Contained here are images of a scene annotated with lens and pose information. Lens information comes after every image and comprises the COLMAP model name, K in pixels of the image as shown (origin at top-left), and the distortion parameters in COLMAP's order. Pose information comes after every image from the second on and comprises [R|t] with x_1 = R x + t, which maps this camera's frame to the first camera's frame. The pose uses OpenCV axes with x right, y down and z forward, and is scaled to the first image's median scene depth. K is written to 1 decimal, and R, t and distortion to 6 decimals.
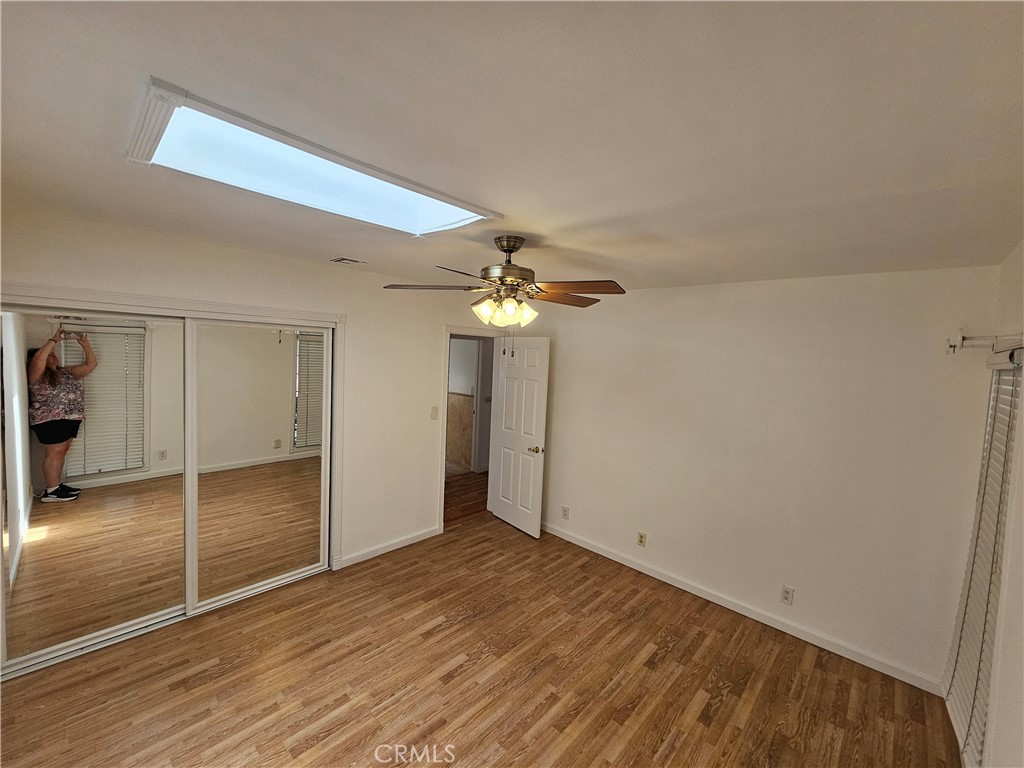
lens RADIAL K [[419.3, 0, 515.2], [0, 419.3, 375.1], [0, 0, 1]] dist [-0.001428, -0.000370]
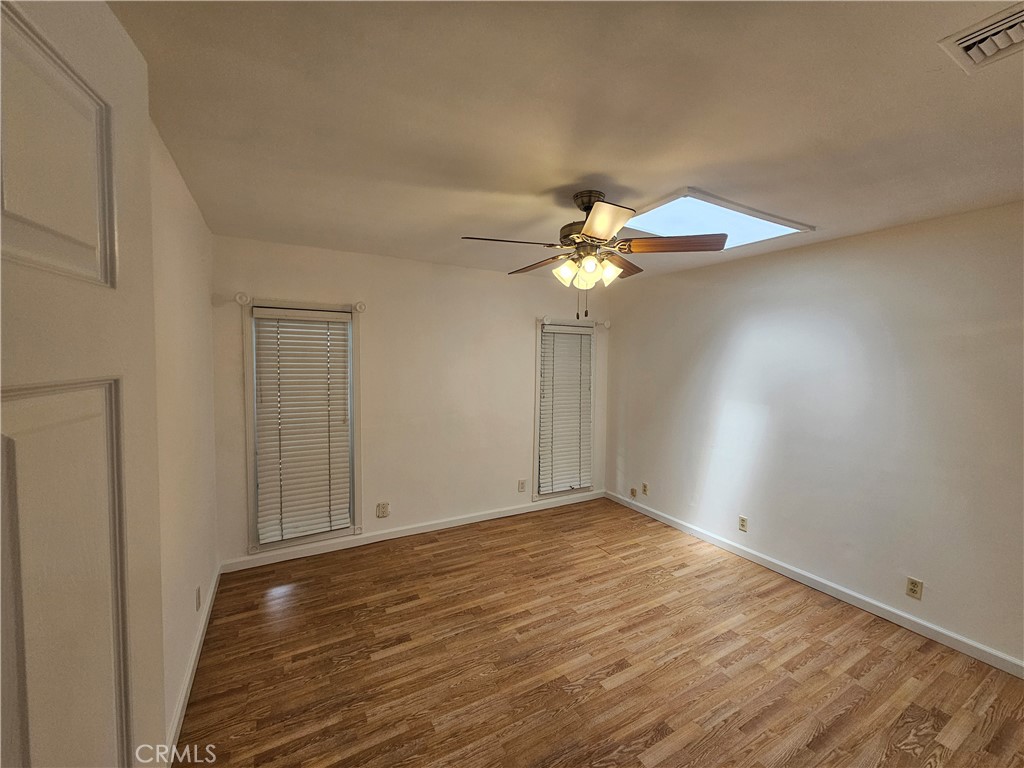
lens RADIAL K [[419.3, 0, 515.2], [0, 419.3, 375.1], [0, 0, 1]] dist [-0.001428, -0.000370]
pose [[-0.951975, -0.075654, 0.296683, -0.161658], [-0.044807, 0.992983, 0.109436, -0.012951], [-0.302881, 0.090887, -0.948685, 1.896140]]
